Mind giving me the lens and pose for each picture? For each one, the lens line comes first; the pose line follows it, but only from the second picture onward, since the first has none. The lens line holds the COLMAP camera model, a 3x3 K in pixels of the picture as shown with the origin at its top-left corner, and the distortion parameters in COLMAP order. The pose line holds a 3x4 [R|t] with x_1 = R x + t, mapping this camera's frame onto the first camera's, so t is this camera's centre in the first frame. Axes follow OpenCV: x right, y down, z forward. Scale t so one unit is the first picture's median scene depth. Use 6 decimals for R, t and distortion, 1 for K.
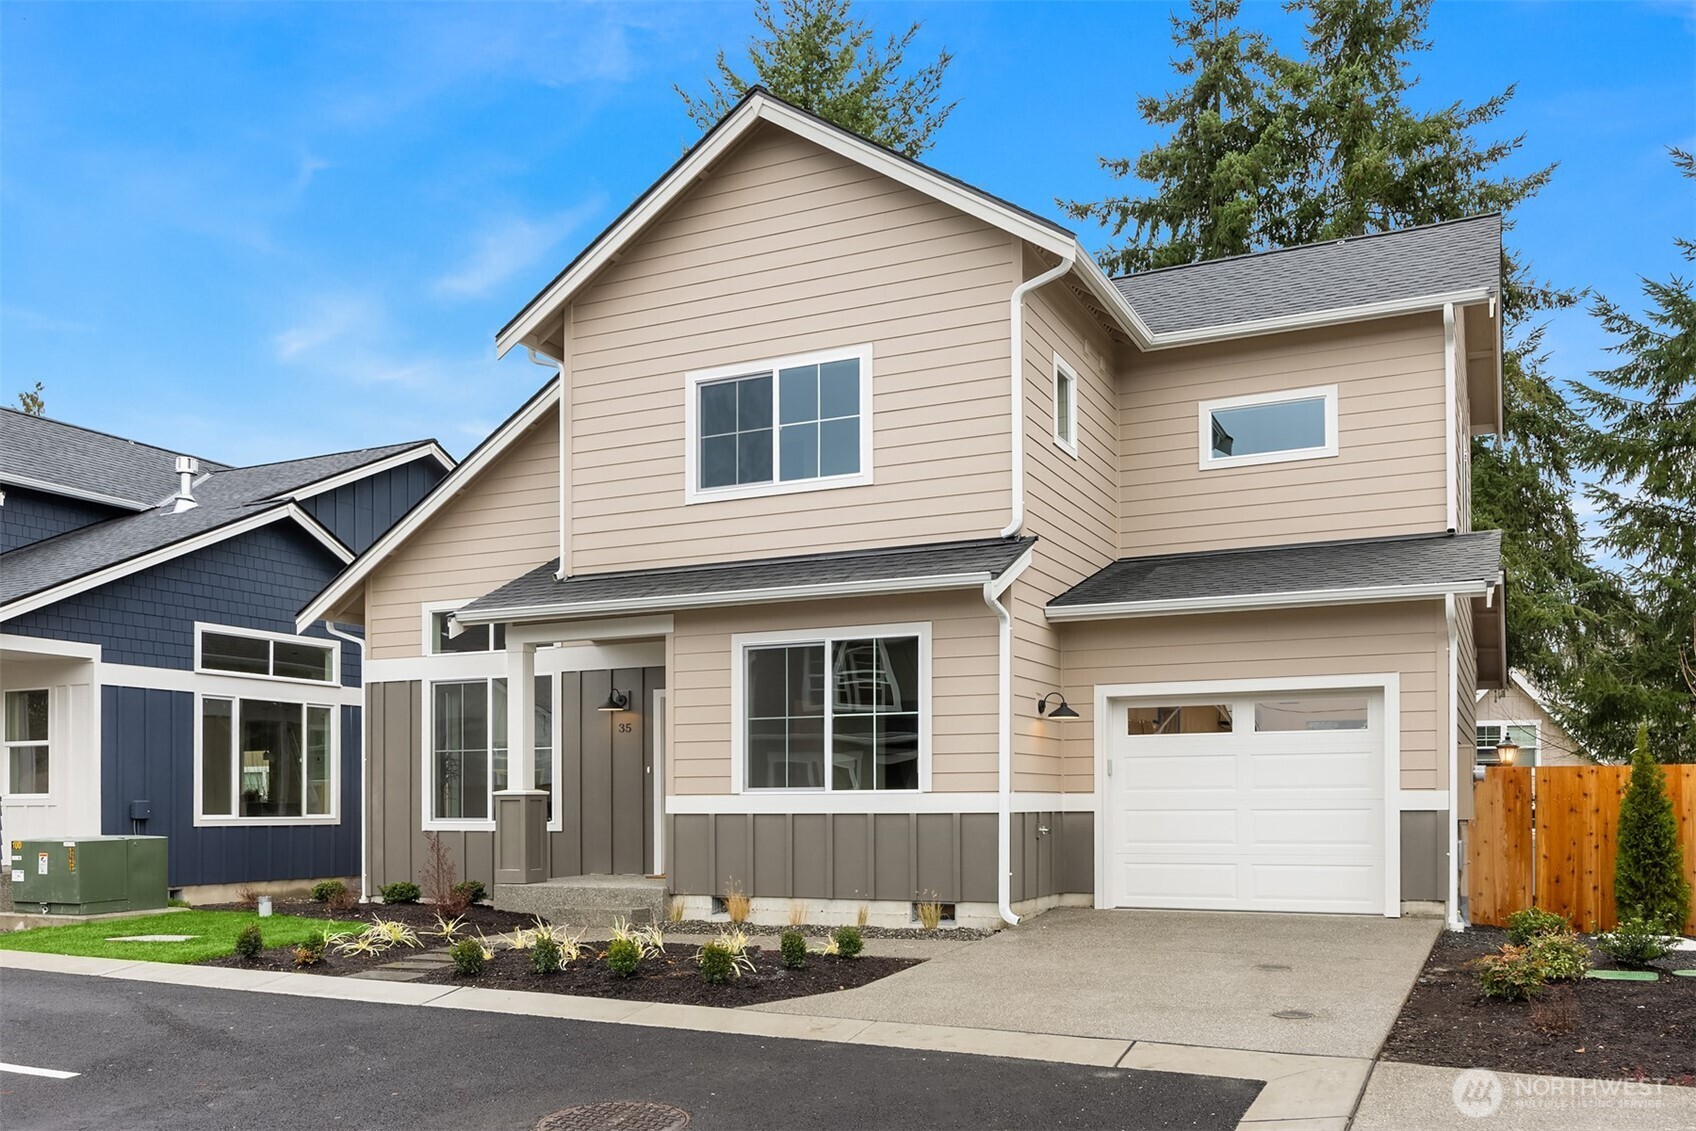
lens RADIAL K [[1474.2, 0, 845.5], [0, 1474.2, 571.1], [0, 0, 1]] dist [0.002534, 0.002229]
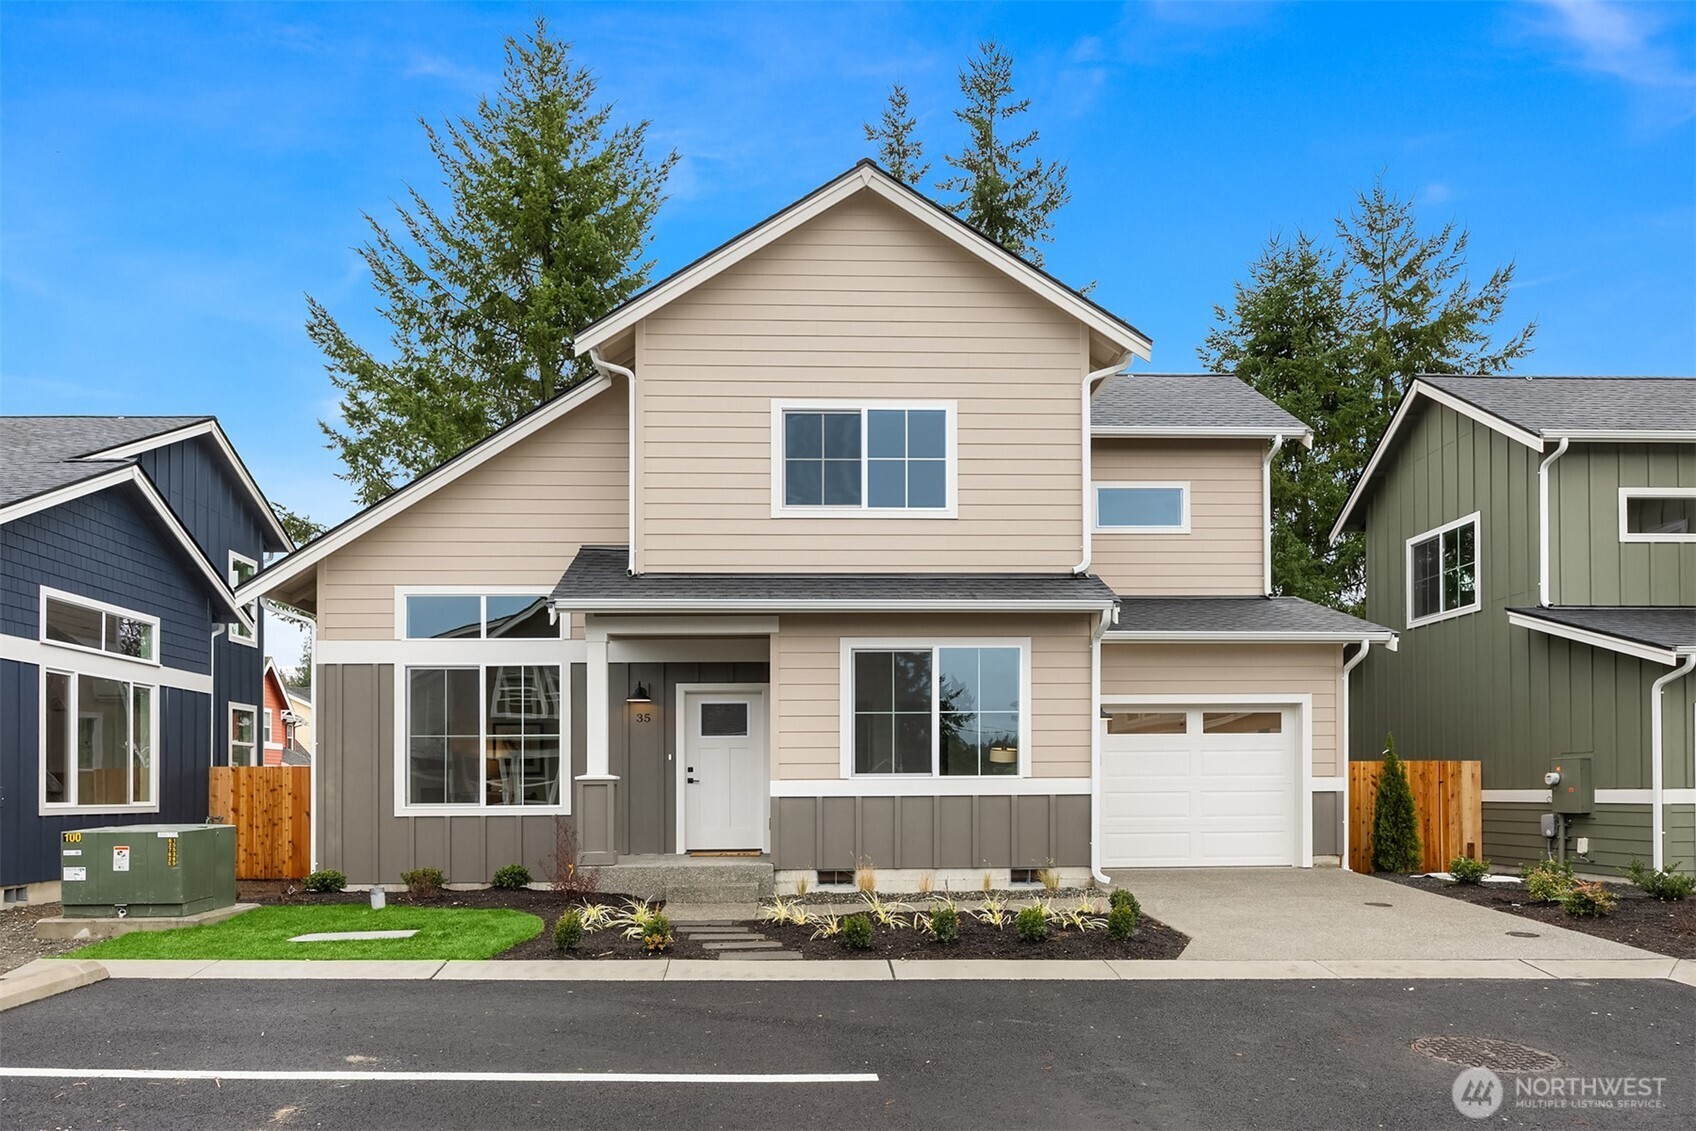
lens RADIAL K [[1179.6, 0, 879.0], [0, 1179.6, 616.6], [0, 0, 1]] dist [0.000926, -0.002182]
pose [[0.875595, 0.068253, 0.478200, -0.480366], [-0.072417, 0.997327, -0.009752, 0.033310], [-0.477588, -0.026091, 0.878197, 0.192412]]
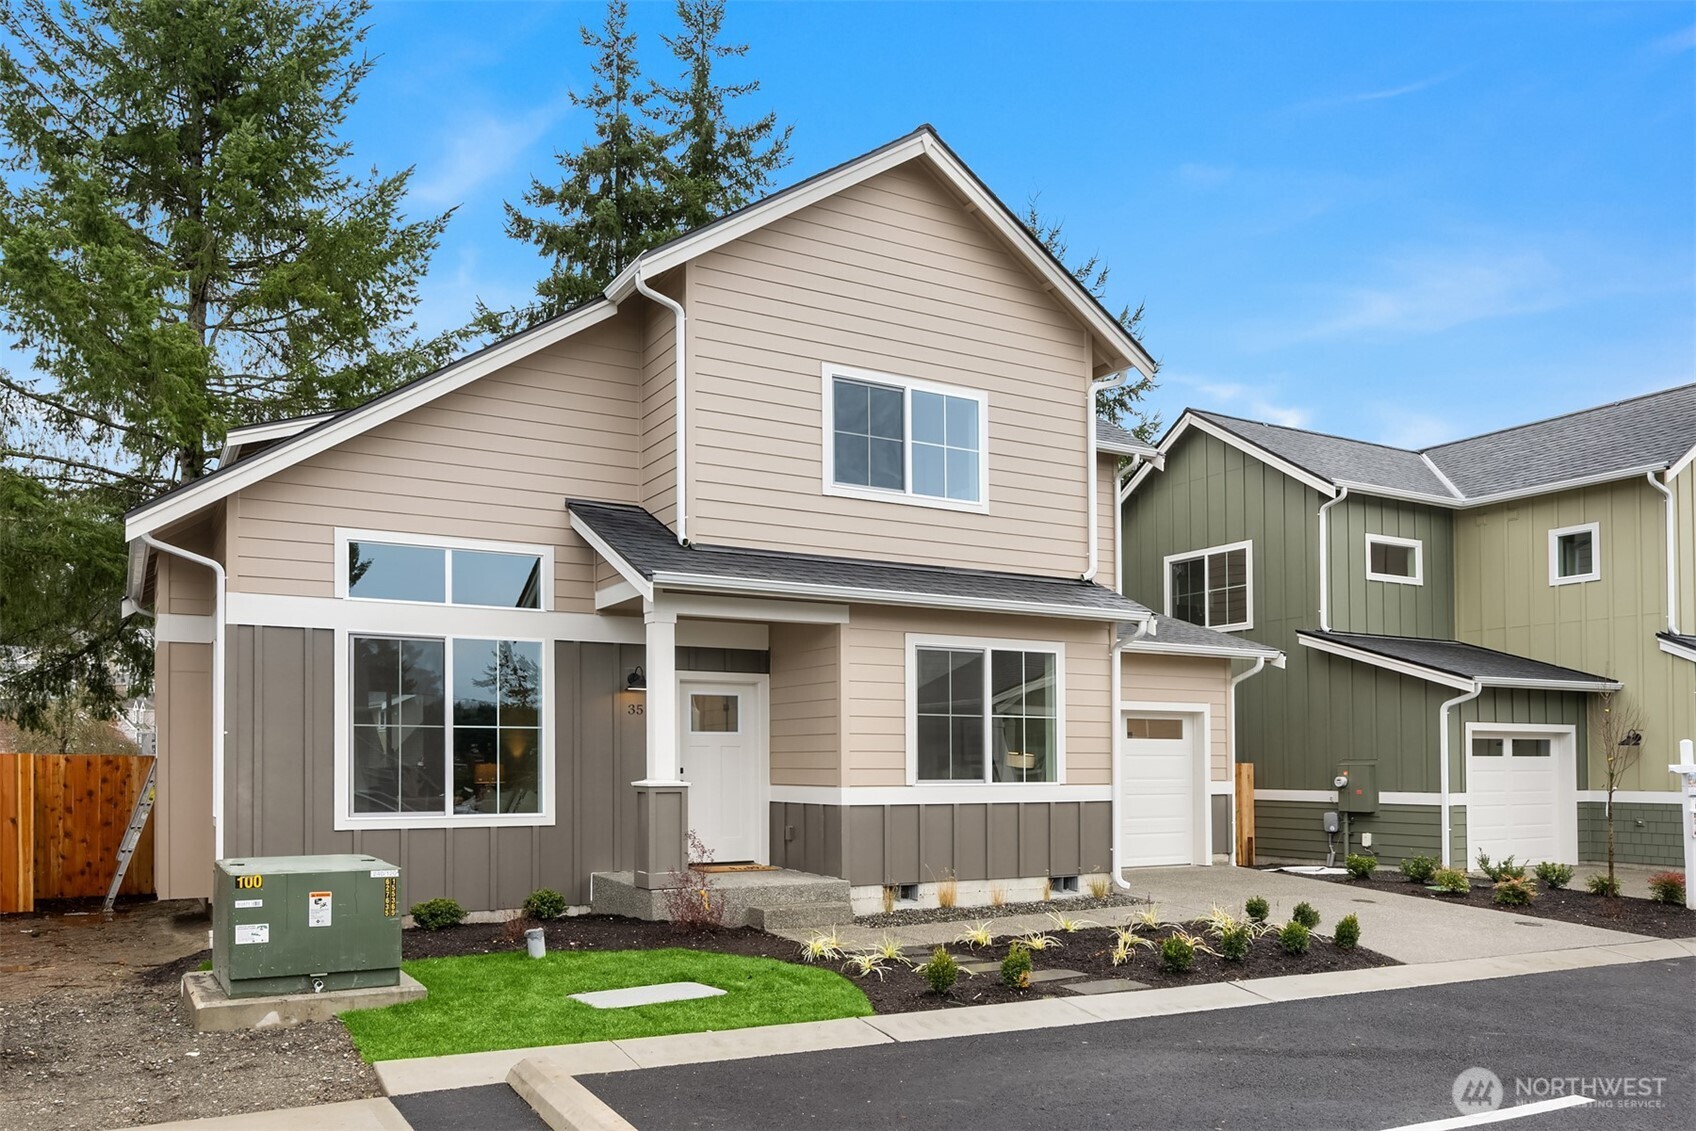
lens RADIAL K [[1270.7, 0, 846.7], [0, 1270.7, 563.5], [0, 0, 1]] dist [-0.000742, 0.004247]
pose [[0.561898, 0.134722, 0.816162, -0.839318], [-0.135799, 0.988286, -0.069641, 0.062486], [-0.815984, -0.071703, 0.573611, 0.514979]]
